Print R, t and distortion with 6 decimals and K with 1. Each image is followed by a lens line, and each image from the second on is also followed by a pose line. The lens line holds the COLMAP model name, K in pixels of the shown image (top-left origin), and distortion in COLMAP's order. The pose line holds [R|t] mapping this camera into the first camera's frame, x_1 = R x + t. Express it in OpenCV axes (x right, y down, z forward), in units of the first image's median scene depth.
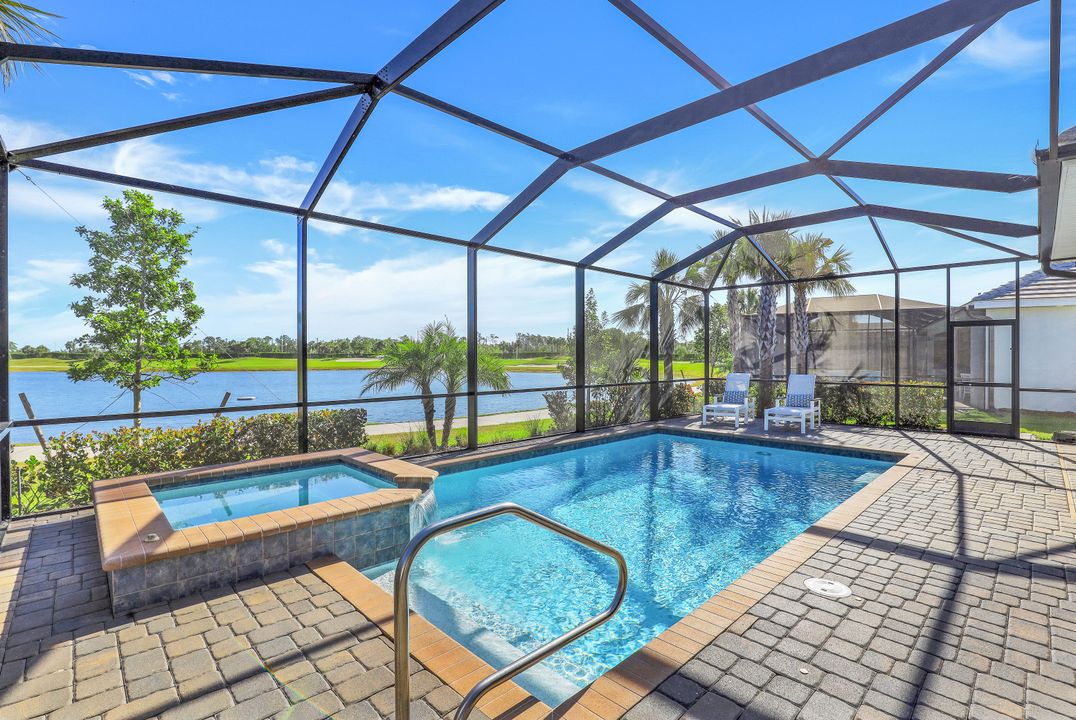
lens RADIAL K [[493.0, 0, 540.6], [0, 493.0, 360.9], [0, 0, 1]] dist [-0.027990, 0.001395]
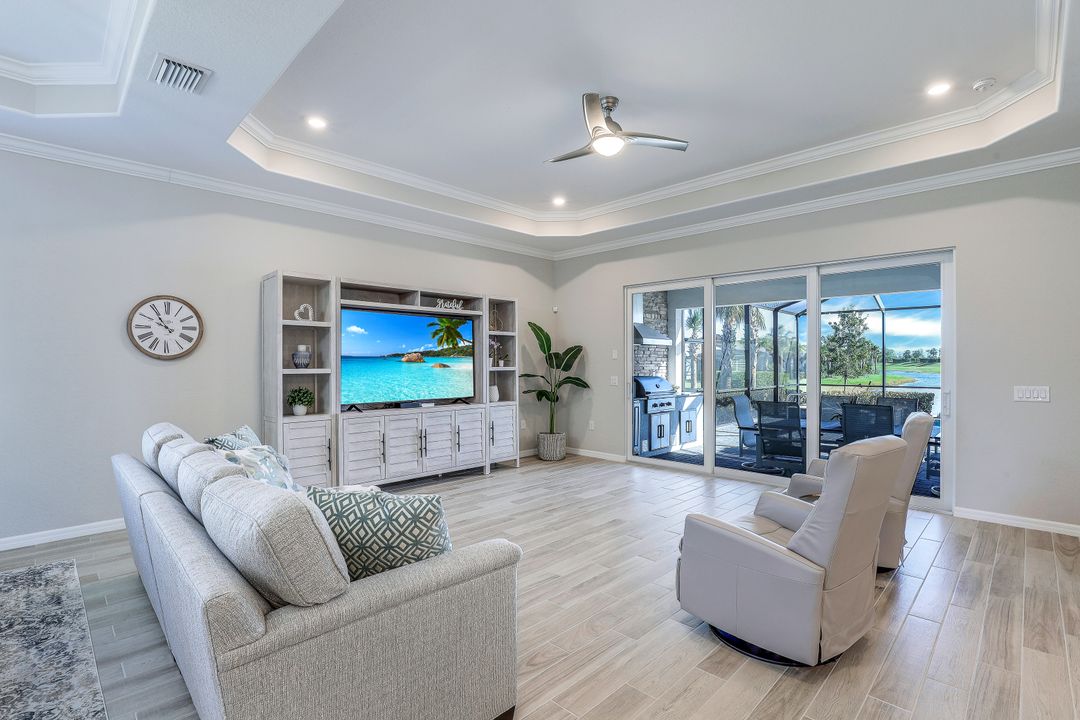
lens RADIAL K [[503.0, 0, 549.2], [0, 503.0, 363.6], [0, 0, 1]] dist [-0.036516, 0.008512]
pose [[0.021000, 0.003587, -0.999773, 1.370509], [-0.006986, 0.999970, 0.003441, -0.016034], [0.999755, 0.006912, 0.021025, -0.520426]]
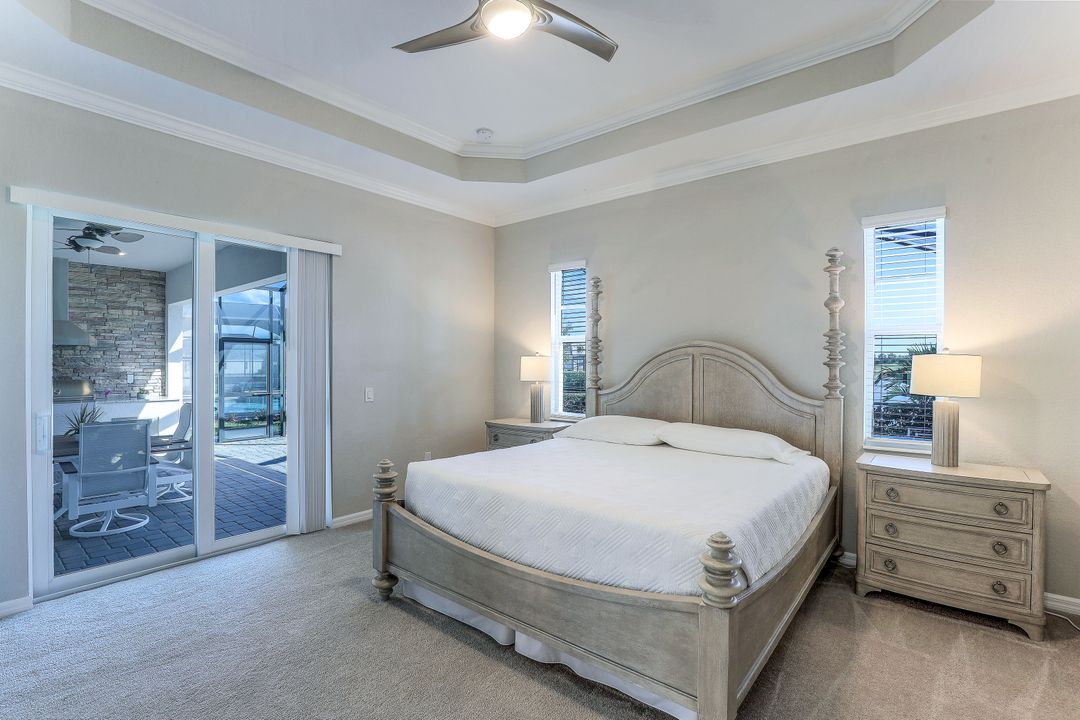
lens RADIAL K [[494.4, 0, 549.6], [0, 494.4, 363.7], [0, 0, 1]] dist [-0.018091, 0.000100]
pose [[0.114388, 0.005549, -0.993421, 1.322152], [-0.011318, 0.999927, 0.004282, -0.031017], [0.993372, 0.010754, 0.114442, 0.502194]]
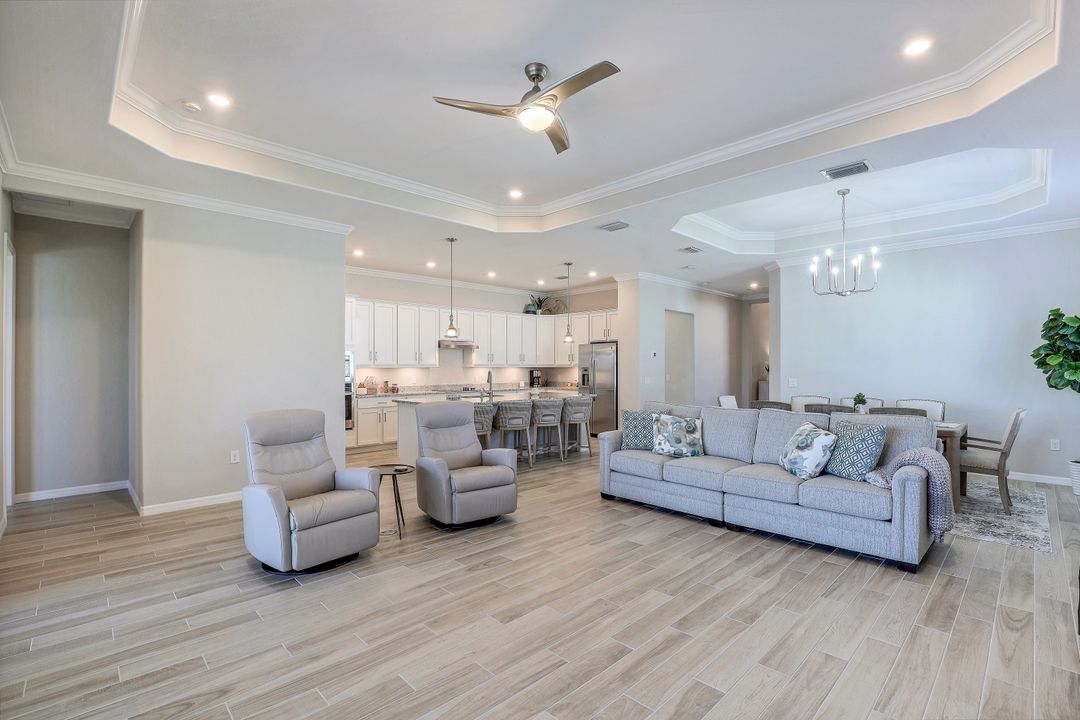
lens RADIAL K [[494.4, 0, 549.6], [0, 494.4, 363.7], [0, 0, 1]] dist [-0.018091, 0.000100]
pose [[-0.002651, 0.004577, 0.999986, 0.535237], [0.009928, 0.999940, -0.004551, -0.016167], [-0.999947, 0.009916, -0.002696, -0.467114]]
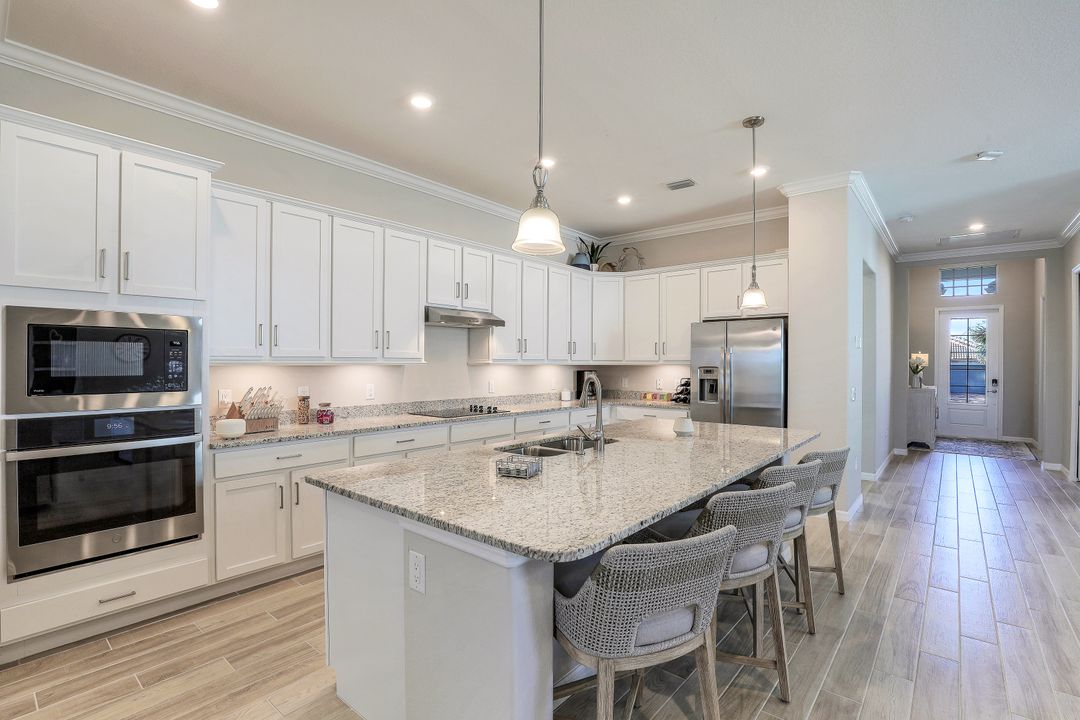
lens RADIAL K [[503.0, 0, 549.2], [0, 503.0, 363.6], [0, 0, 1]] dist [-0.036516, 0.008512]
pose [[-0.105921, -0.001857, 0.994373, 1.106303], [0.003061, 0.999993, 0.002194, -0.017093], [-0.994370, 0.003276, -0.105915, -0.296657]]
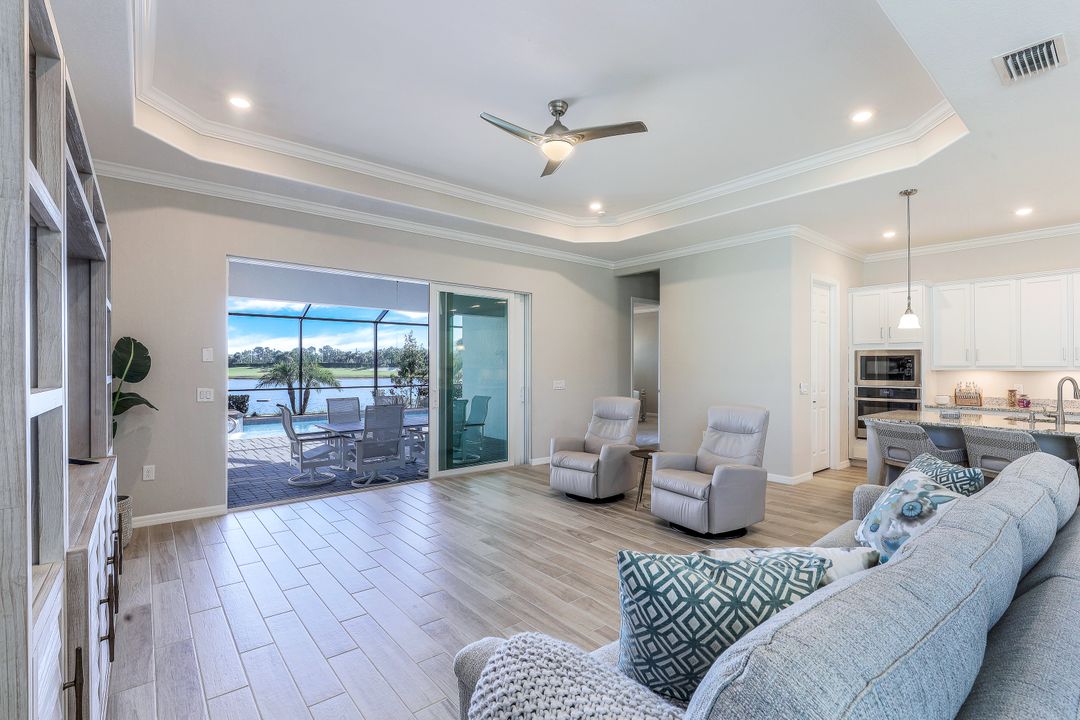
lens RADIAL K [[490.3, 0, 544.2], [0, 490.3, 363.9], [0, 0, 1]] dist [-0.002730, -0.000118]
pose [[0.996822, 0.003323, -0.079592, 0.941499], [-0.004357, 0.999908, -0.012815, -0.013298], [0.079543, 0.013121, 0.996745, -0.891540]]
